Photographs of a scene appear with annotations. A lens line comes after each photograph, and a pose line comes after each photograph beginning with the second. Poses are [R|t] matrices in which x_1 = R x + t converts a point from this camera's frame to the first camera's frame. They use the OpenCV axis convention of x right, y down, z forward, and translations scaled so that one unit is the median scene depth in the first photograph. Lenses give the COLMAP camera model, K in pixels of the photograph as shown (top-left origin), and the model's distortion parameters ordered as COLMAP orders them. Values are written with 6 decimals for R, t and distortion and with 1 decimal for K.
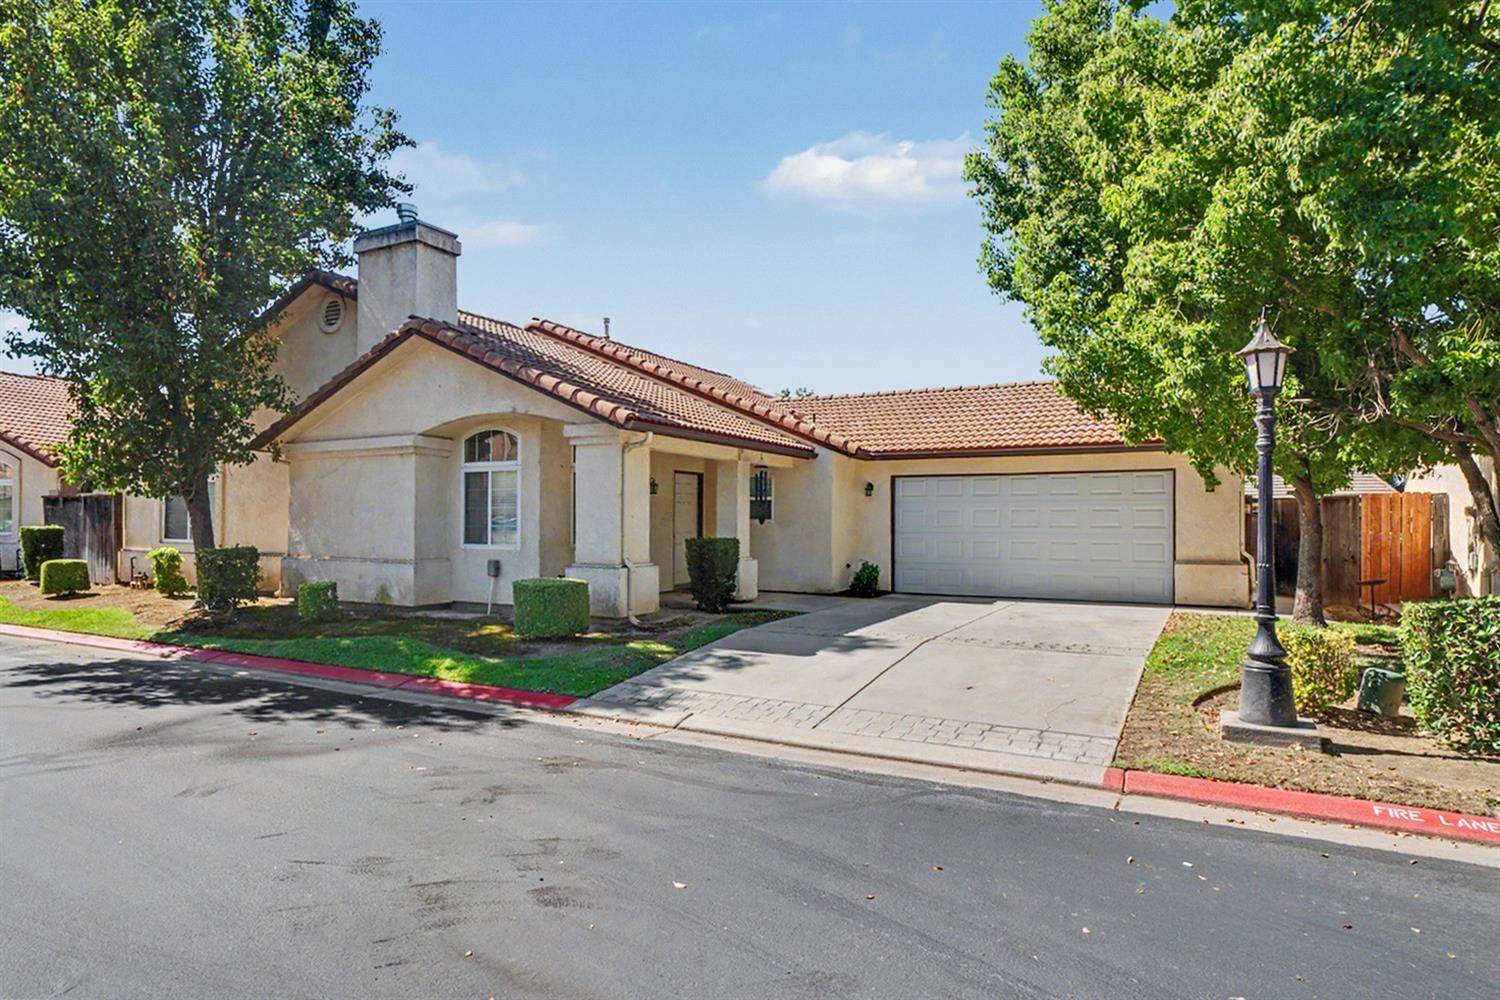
lens RADIAL K [[866.6, 0, 750.0], [0, 866.6, 500.0], [0, 0, 1]] dist [0.004210, -0.000626]
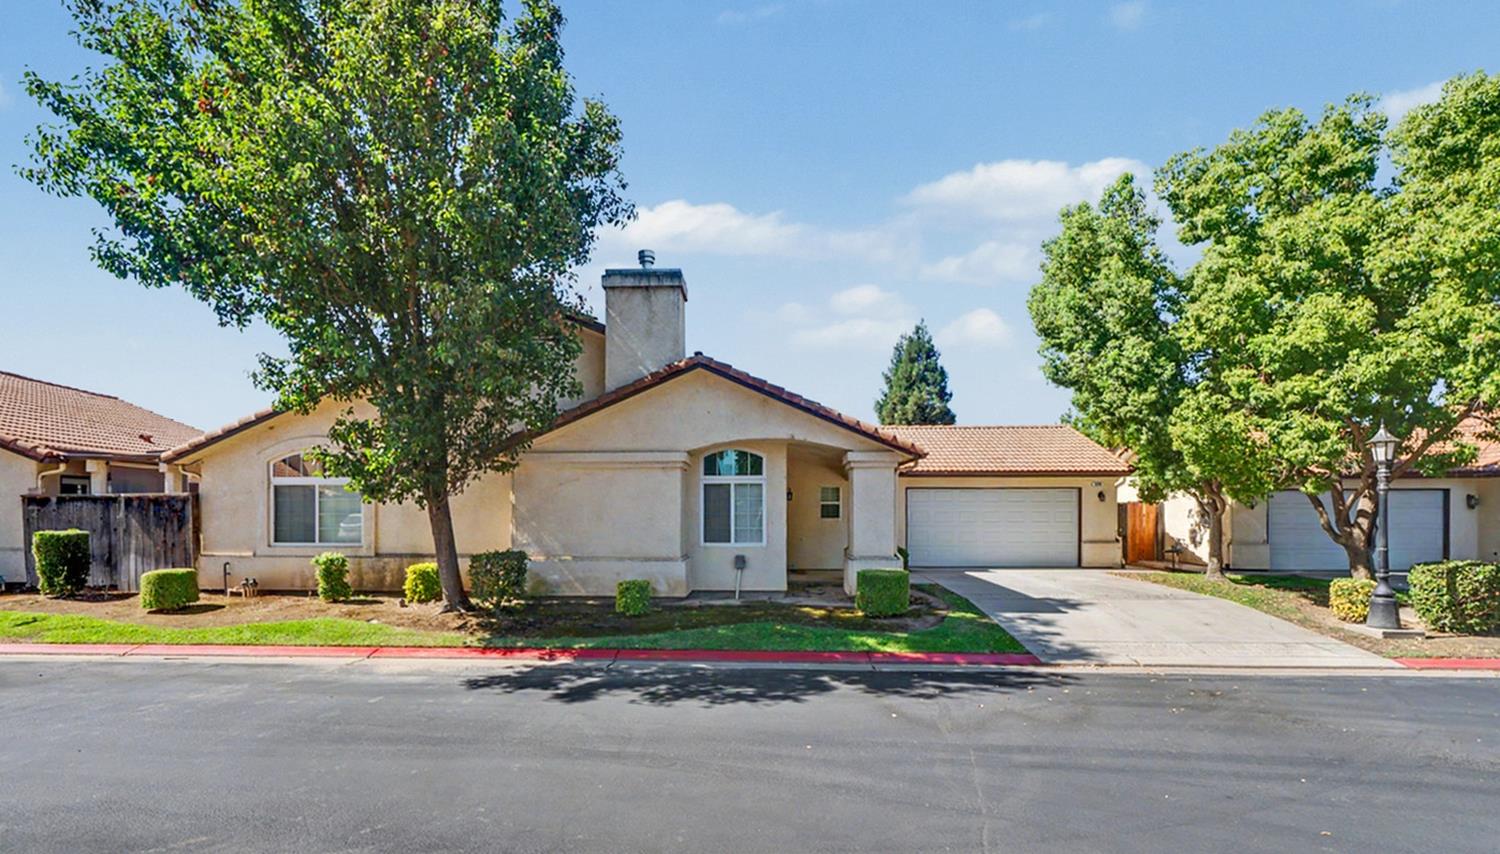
lens RADIAL K [[653.3, 0, 751.3], [0, 653.3, 507.4], [0, 0, 1]] dist [0.000654, 0.000041]
pose [[0.897704, -0.002314, 0.440593, -0.898492], [-0.008699, 0.999698, 0.022974, -0.027532], [-0.440514, -0.024457, 0.897413, 0.202341]]
